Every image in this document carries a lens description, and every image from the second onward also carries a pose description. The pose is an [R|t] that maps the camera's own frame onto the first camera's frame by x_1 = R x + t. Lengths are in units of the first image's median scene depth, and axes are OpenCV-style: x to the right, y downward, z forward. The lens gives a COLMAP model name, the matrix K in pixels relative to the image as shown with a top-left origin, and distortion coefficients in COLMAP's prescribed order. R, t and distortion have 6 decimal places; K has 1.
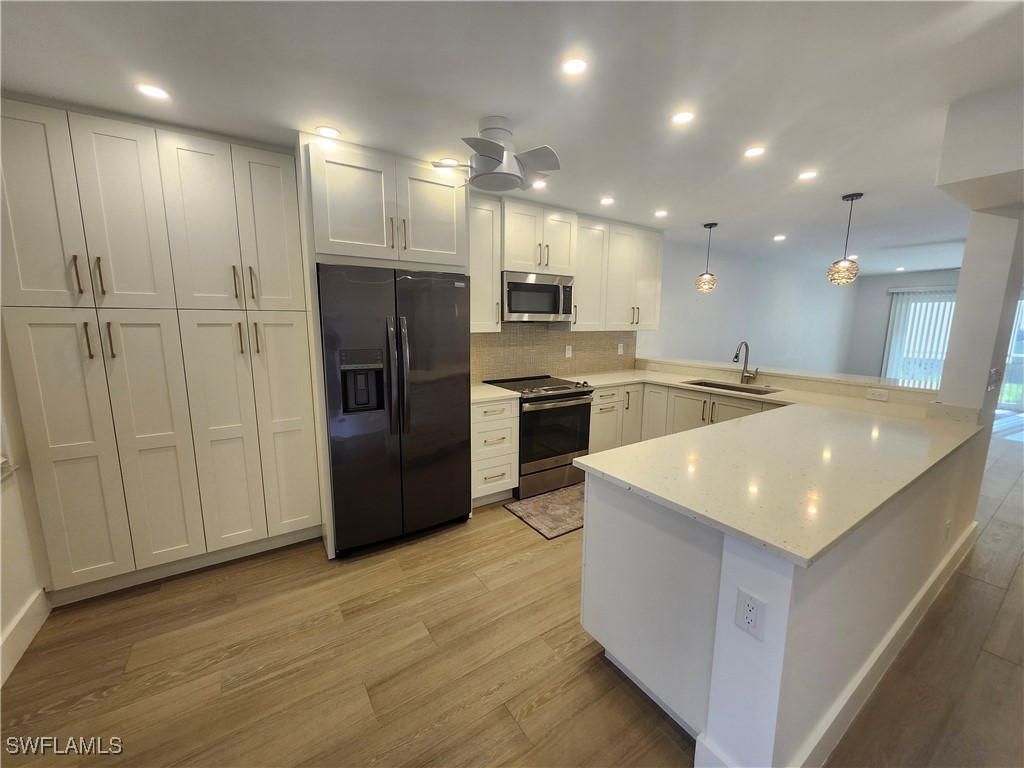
lens RADIAL K [[404.3, 0, 512.8], [0, 404.3, 381.5], [0, 0, 1]] dist [0.001605, 0.000160]
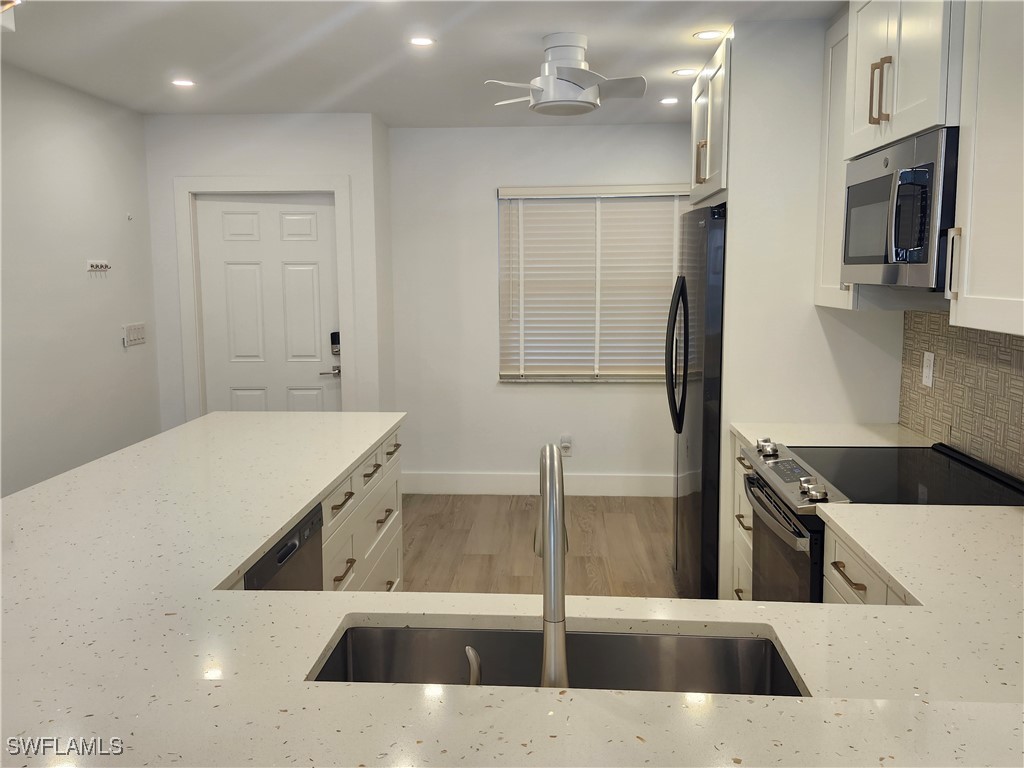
lens RADIAL K [[887.9, 0, 502.7], [0, 887.9, 375.4], [0, 0, 1]] dist [0.067099, -0.021499]
pose [[-0.616020, 0.090768, -0.782483, 0.709616], [-0.114976, 0.972341, 0.203308, -0.158731], [0.779294, 0.215208, -0.588545, 1.001711]]
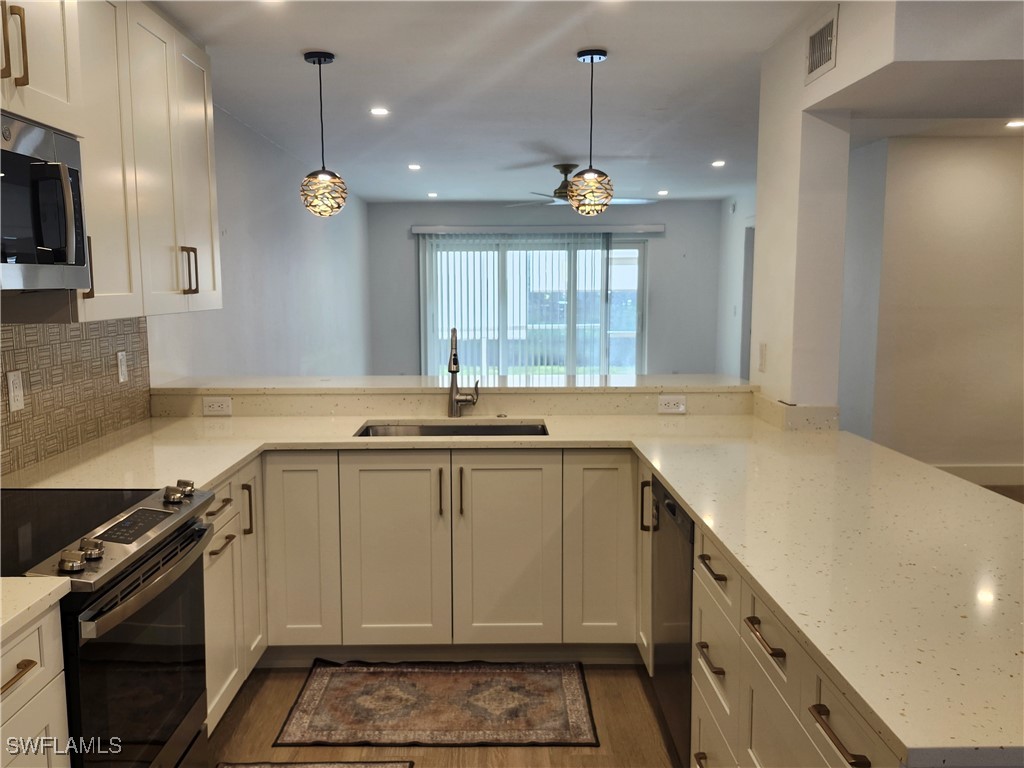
lens RADIAL K [[887.9, 0, 511.5], [0, 887.9, 387.5], [0, 0, 1]] dist [0.067099, -0.021499]
pose [[0.540769, -0.108858, 0.834097, -0.213189], [0.135899, 0.989871, 0.041081, -0.054759], [-0.830120, 0.091138, 0.550086, 0.338820]]
